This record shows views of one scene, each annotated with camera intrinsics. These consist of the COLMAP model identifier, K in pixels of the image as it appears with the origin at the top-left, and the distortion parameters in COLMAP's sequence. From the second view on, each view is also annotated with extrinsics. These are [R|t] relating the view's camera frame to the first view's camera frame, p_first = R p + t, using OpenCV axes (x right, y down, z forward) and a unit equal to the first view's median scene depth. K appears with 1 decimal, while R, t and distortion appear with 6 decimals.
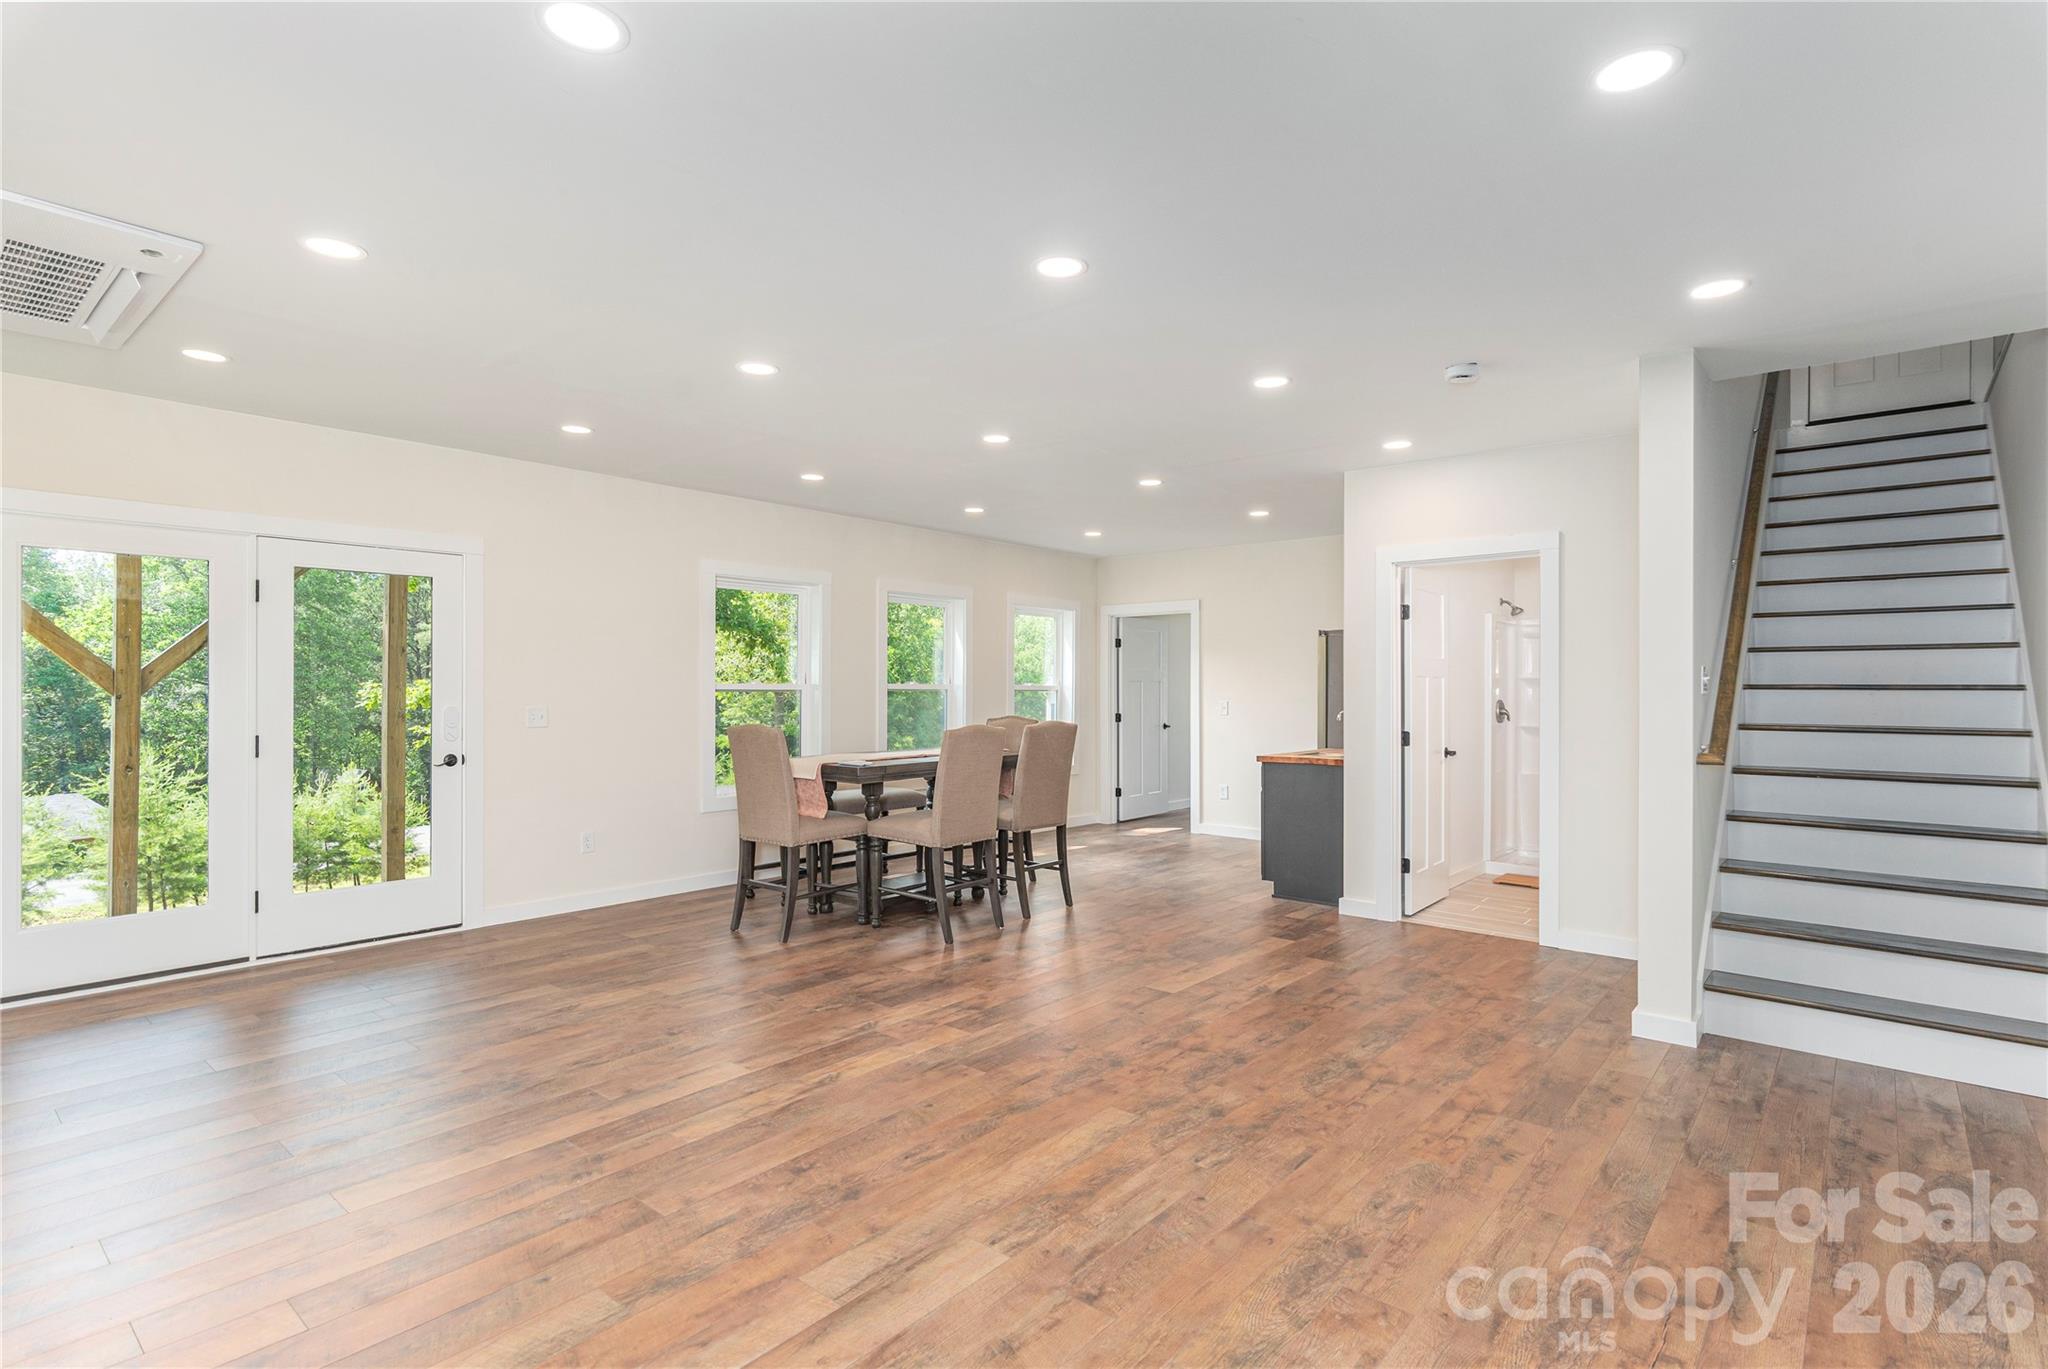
lens RADIAL K [[1006.1, 0, 1022.1], [0, 1006.1, 686.4], [0, 0, 1]] dist [0.003434, 0.000753]
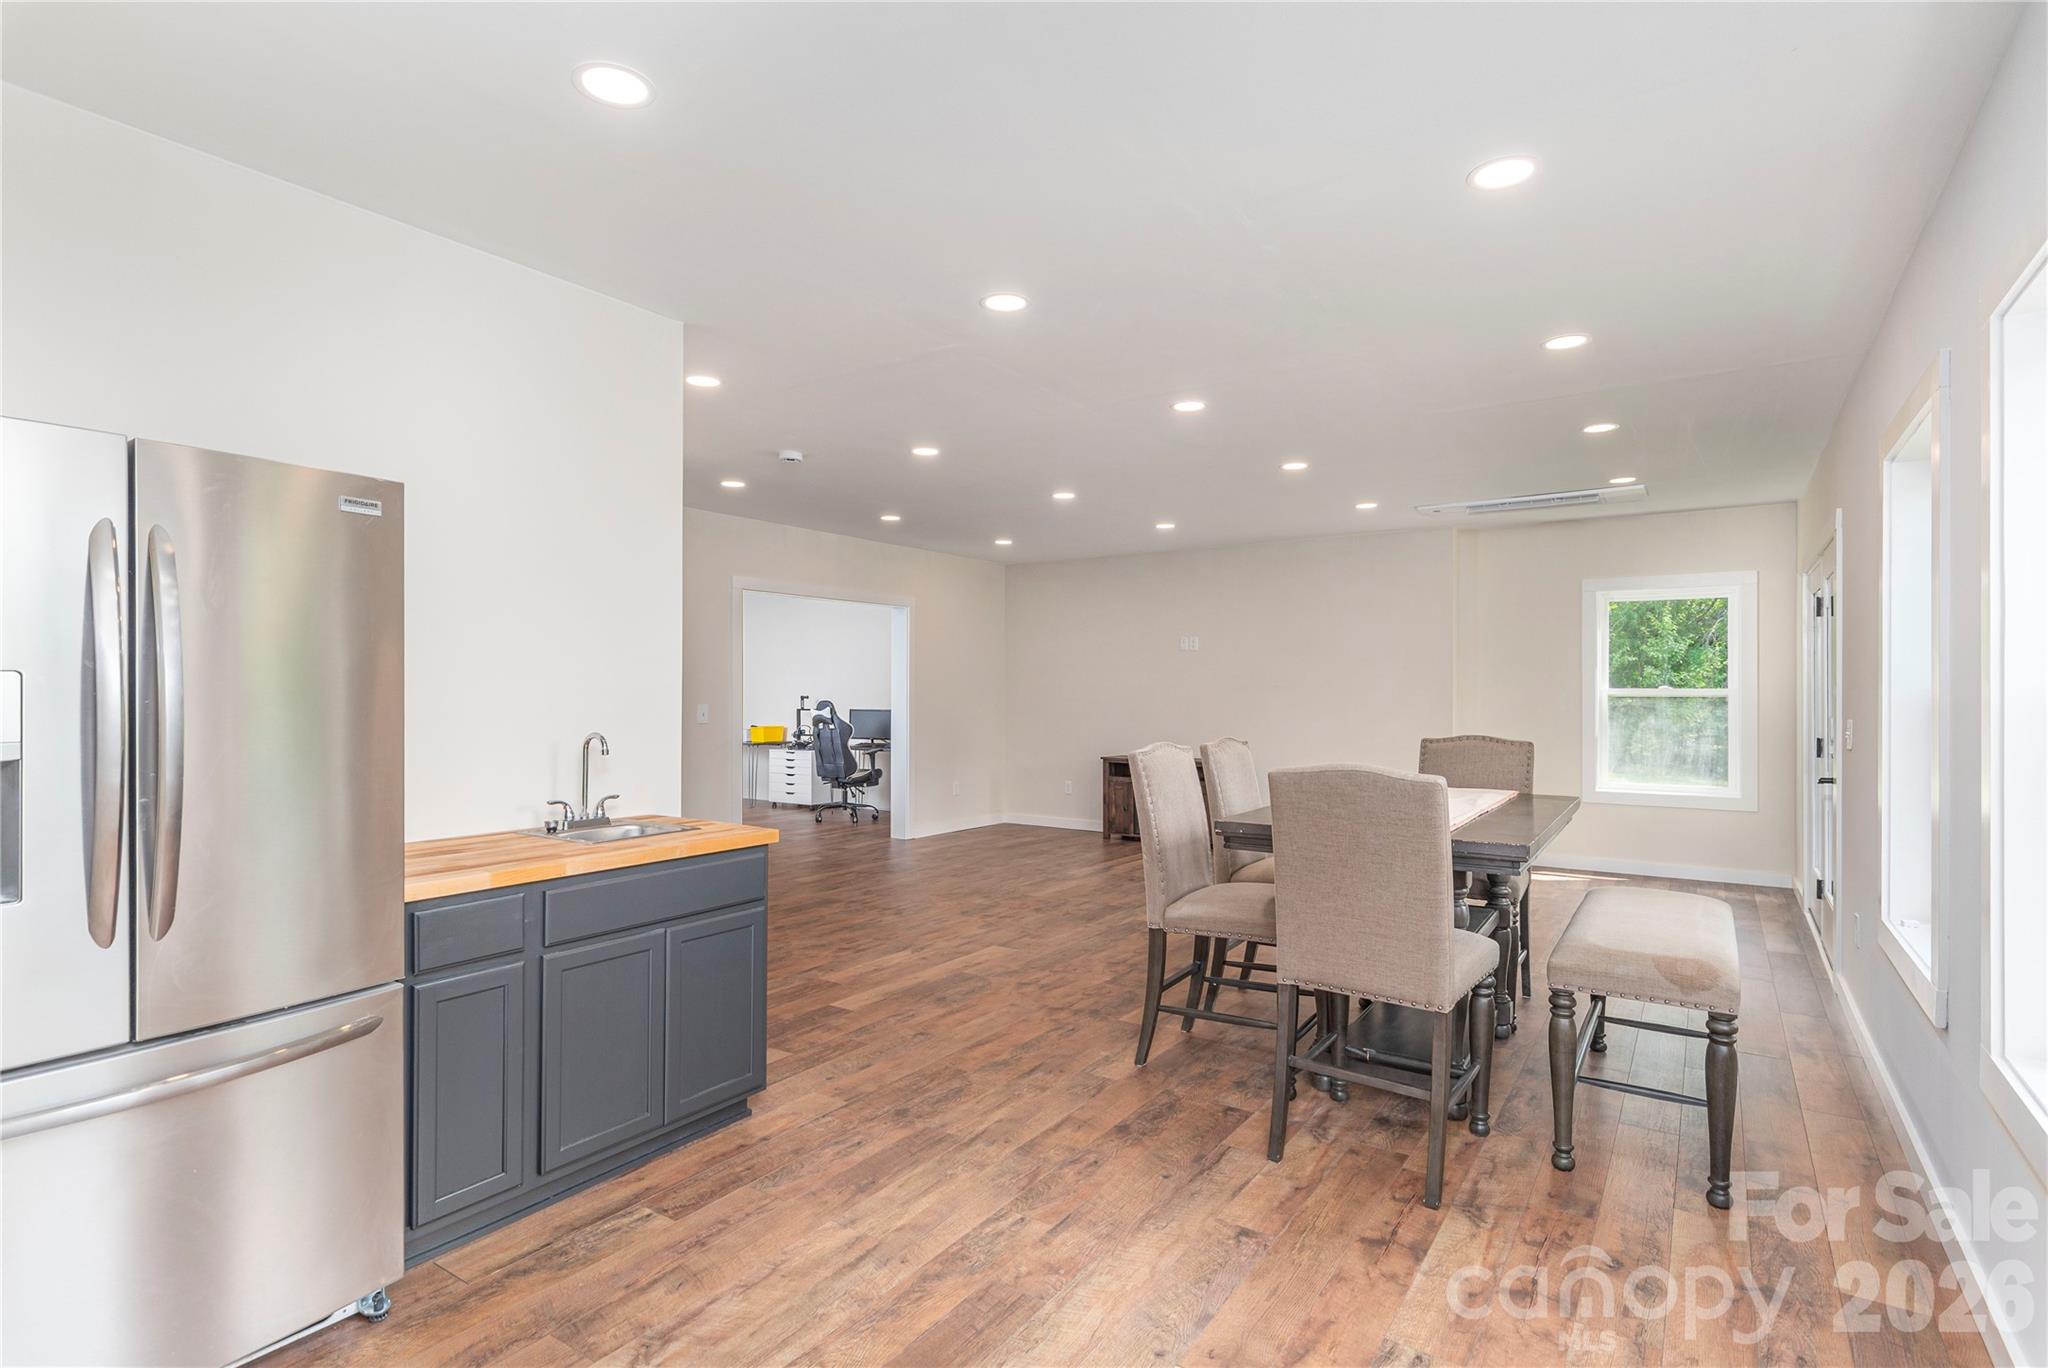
lens RADIAL K [[1006.1, 0, 1019.2], [0, 1006.1, 685.8], [0, 0, 1]] dist [0.003434, 0.000753]
pose [[-0.994199, -0.004631, -0.107454, 0.307513], [-0.004007, 0.999974, -0.006020, 0.005192], [0.107479, -0.005555, -0.994192, 2.680084]]
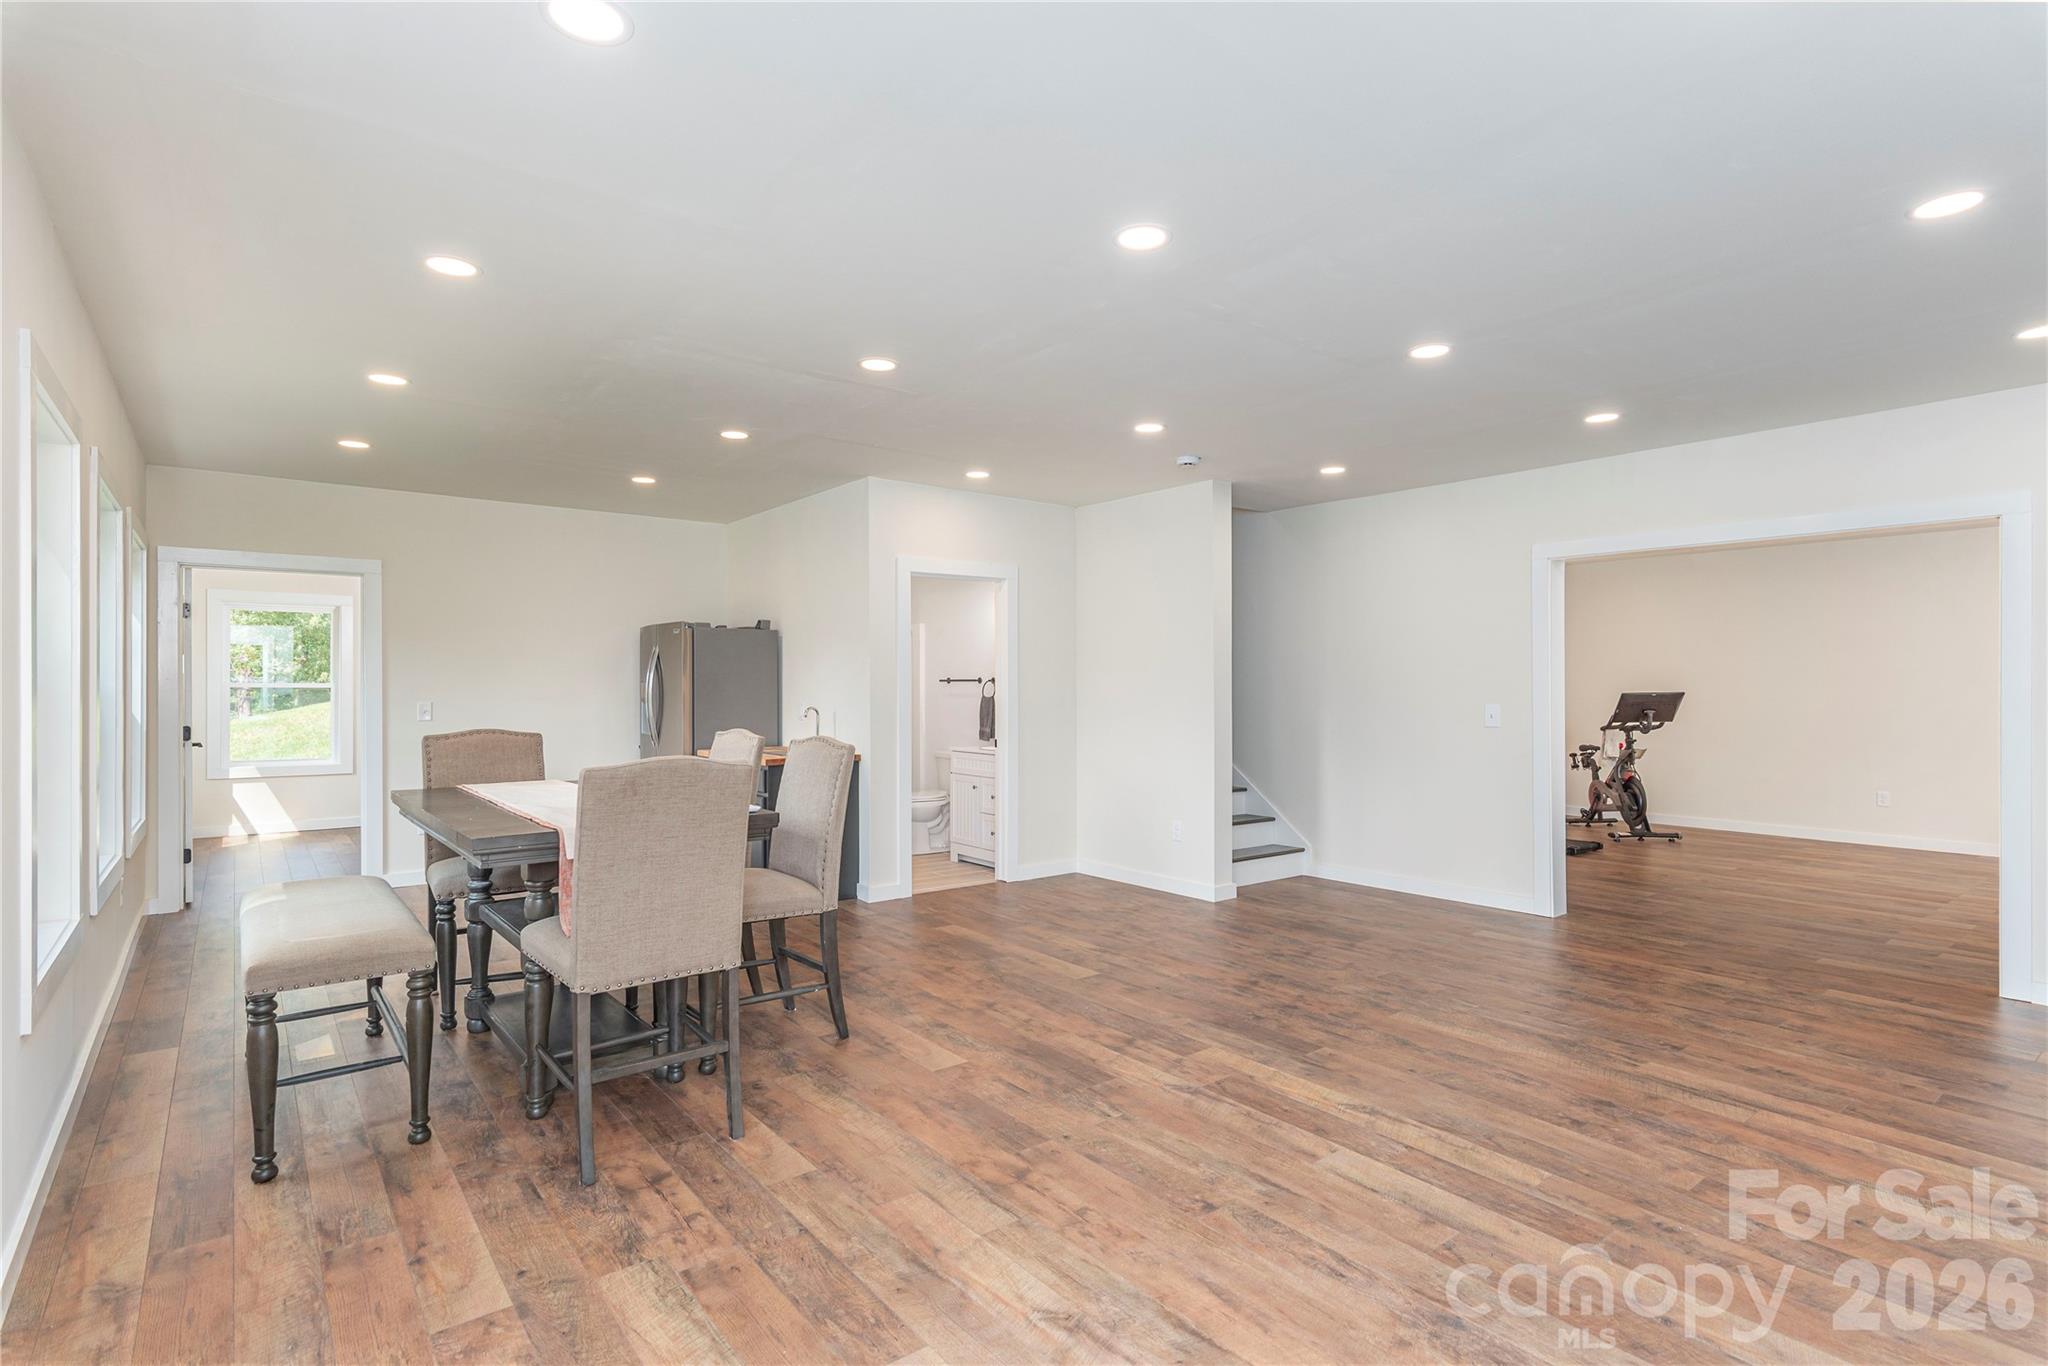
lens RADIAL K [[1006.1, 0, 1016.8], [0, 1006.1, 682.6], [0, 0, 1]] dist [0.003434, 0.000753]
pose [[0.199725, -0.000719, 0.979852, -1.108916], [-0.001099, 0.999999, 0.000957, -0.003012], [-0.979851, -0.001268, 0.199724, 1.071241]]
